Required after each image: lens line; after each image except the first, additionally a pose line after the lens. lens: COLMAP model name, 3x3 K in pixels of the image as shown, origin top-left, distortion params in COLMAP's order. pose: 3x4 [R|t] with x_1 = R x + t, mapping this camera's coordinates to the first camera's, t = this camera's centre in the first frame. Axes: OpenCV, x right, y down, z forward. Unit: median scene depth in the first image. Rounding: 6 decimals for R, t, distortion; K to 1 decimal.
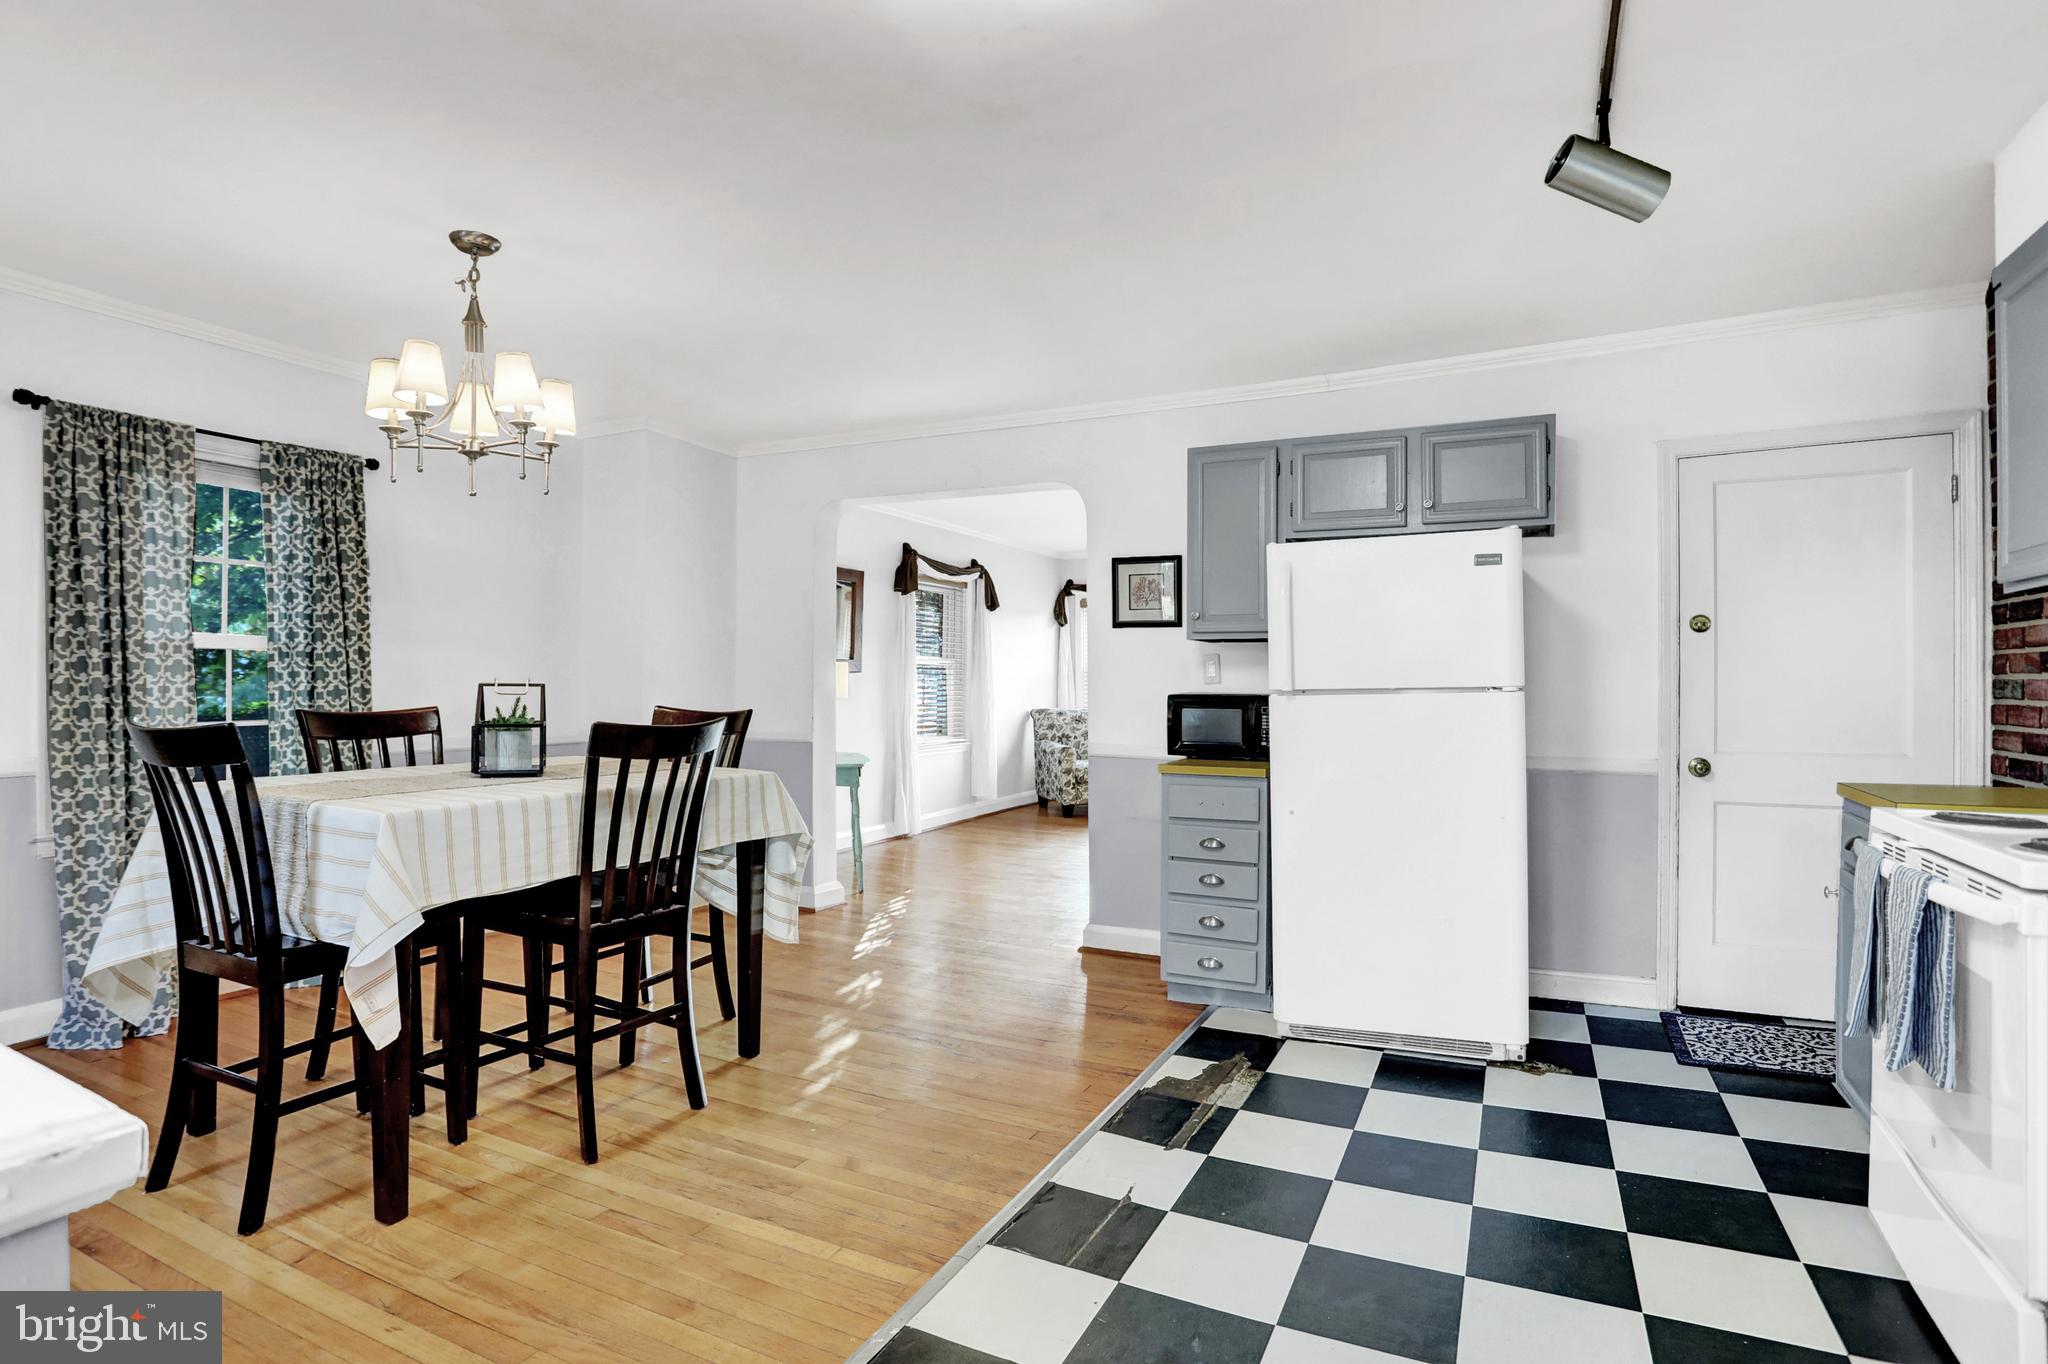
lens RADIAL K [[1025.5, 0, 1012.0], [0, 1025.5, 676.9], [0, 0, 1]] dist [-0.062510, 0.023570]
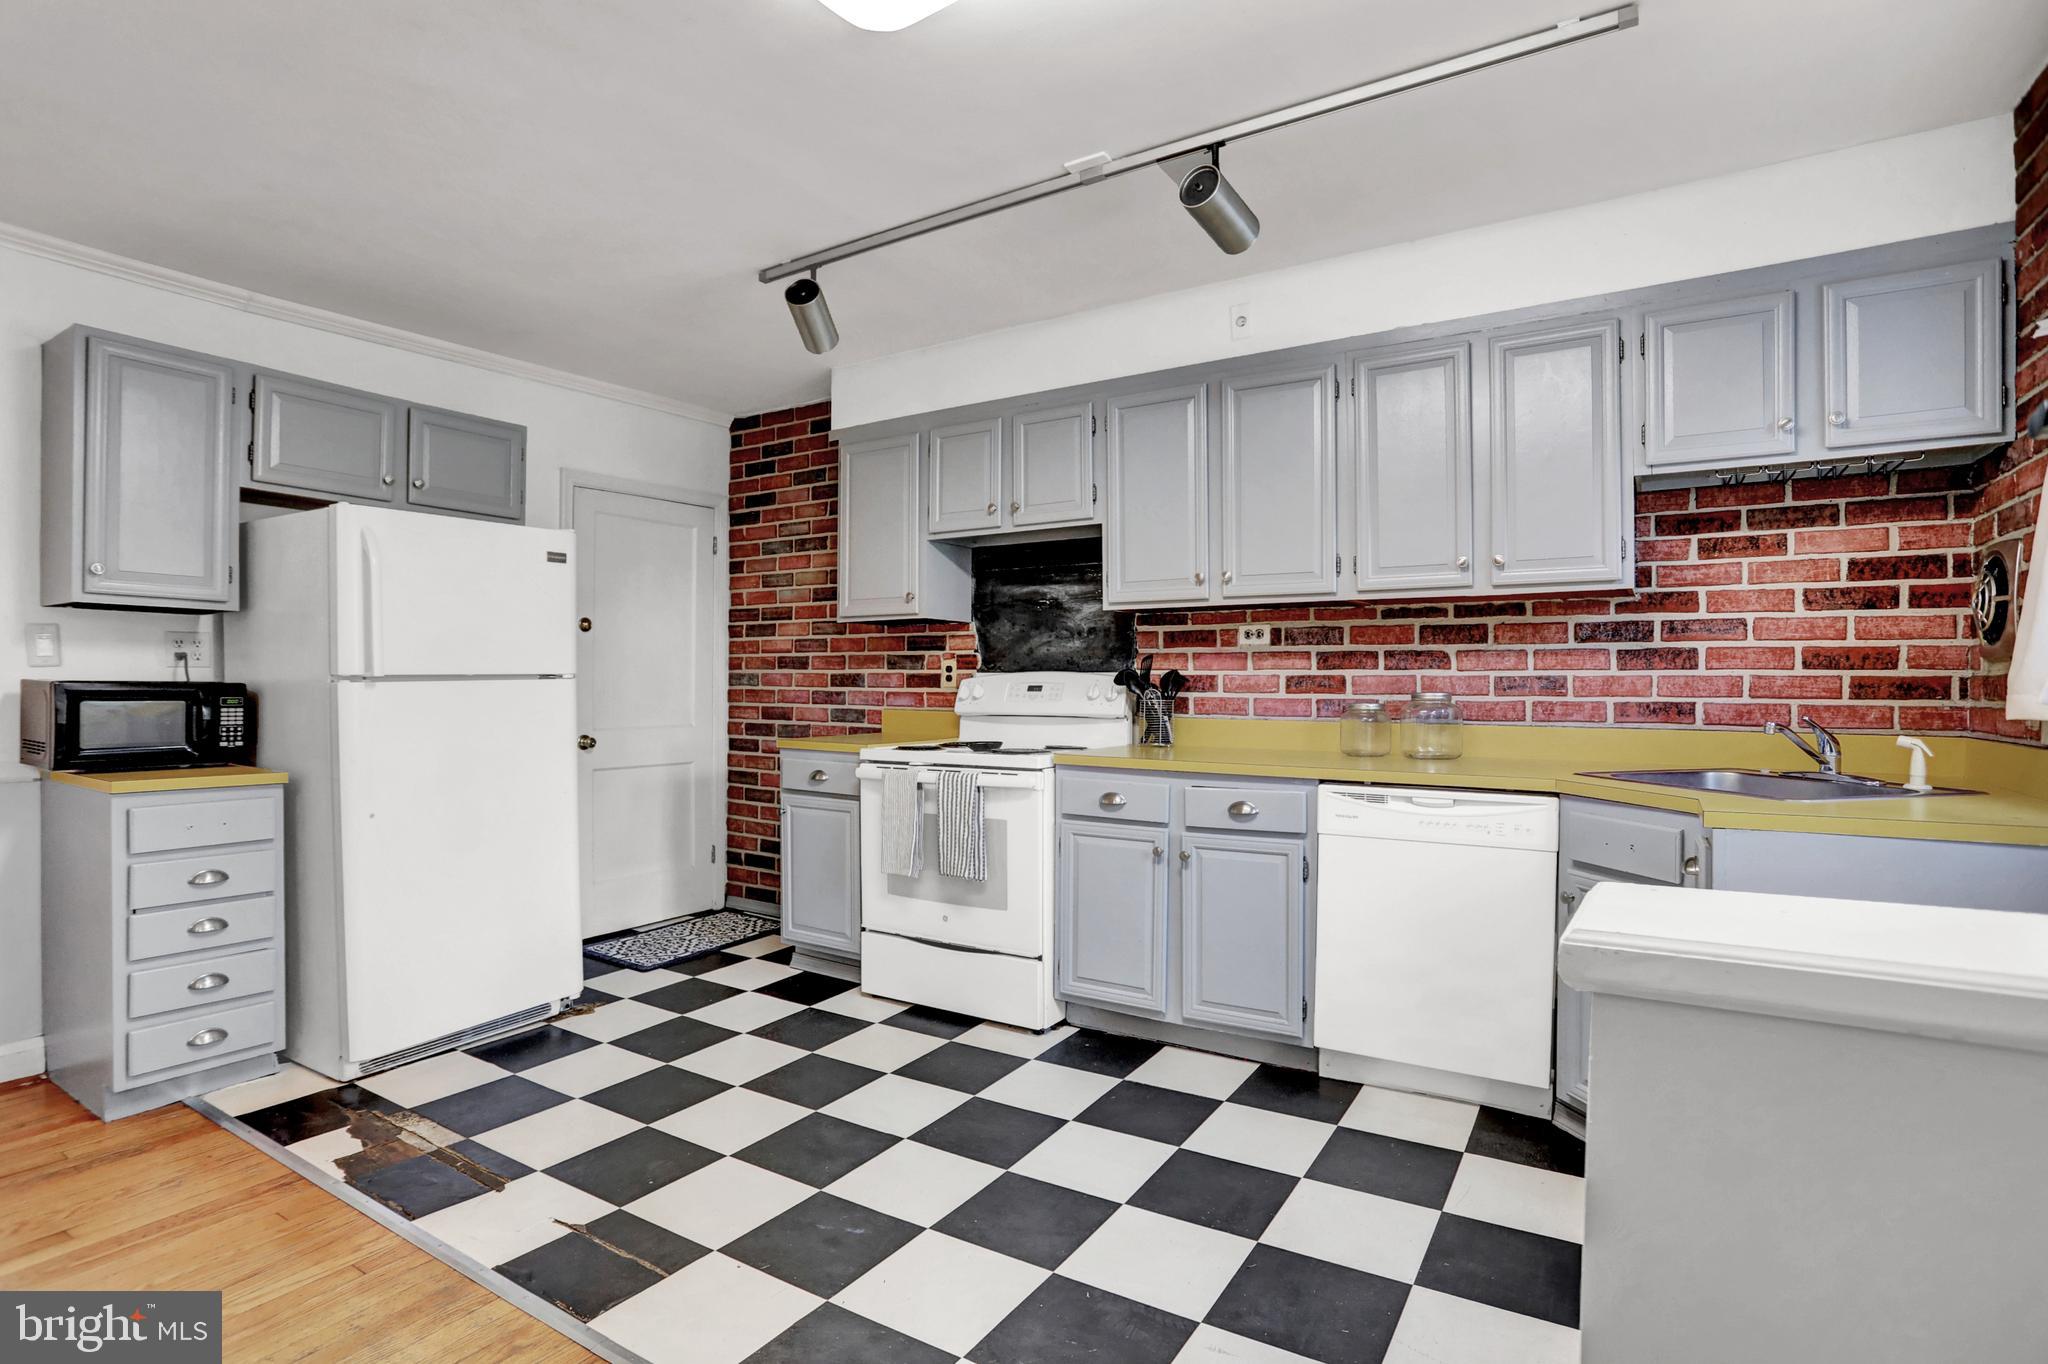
lens RADIAL K [[1045.2, 0, 1063.1], [0, 1045.2, 685.7], [0, 0, 1]] dist [-0.118763, 0.060723]
pose [[0.058319, -0.001435, 0.998297, -0.564600], [-0.013517, 0.999906, 0.002227, 0.011480], [-0.998207, -0.013624, 0.058294, 0.374588]]
